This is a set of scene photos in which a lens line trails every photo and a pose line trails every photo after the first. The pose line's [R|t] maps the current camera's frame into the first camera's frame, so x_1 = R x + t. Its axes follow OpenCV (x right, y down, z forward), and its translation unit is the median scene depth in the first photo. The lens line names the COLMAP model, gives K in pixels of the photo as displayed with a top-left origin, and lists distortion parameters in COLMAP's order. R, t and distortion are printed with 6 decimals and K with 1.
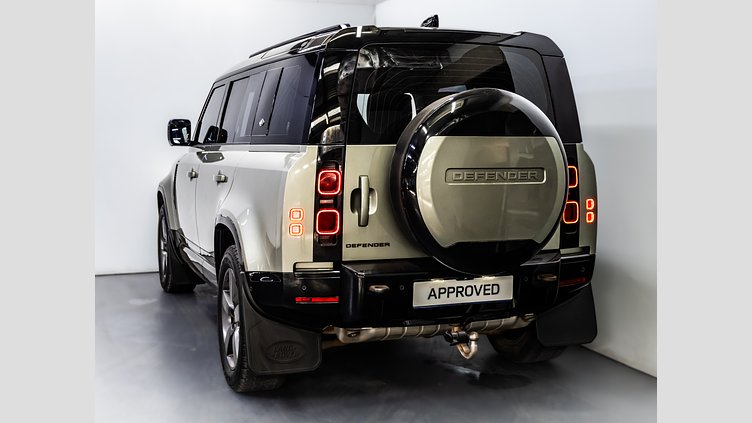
lens RADIAL K [[849.2, 0, 373.8], [0, 849.2, 226.4], [0, 0, 1]] dist [0.047796, 0.000000]
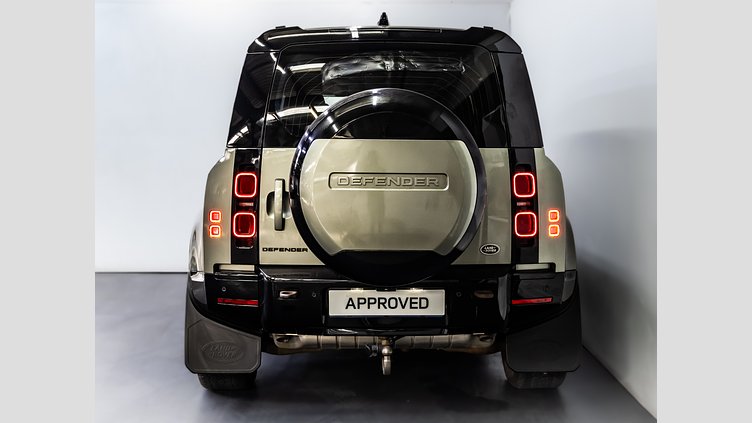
lens RADIAL K [[849.2, 0, 390.1], [0, 849.2, 233.1], [0, 0, 1]] dist [0.047796, 0.000000]
pose [[0.946246, 0.036270, -0.321408, 0.411660], [-0.037164, 0.999304, 0.003354, -0.004908], [0.321306, 0.008771, 0.946935, 0.103718]]
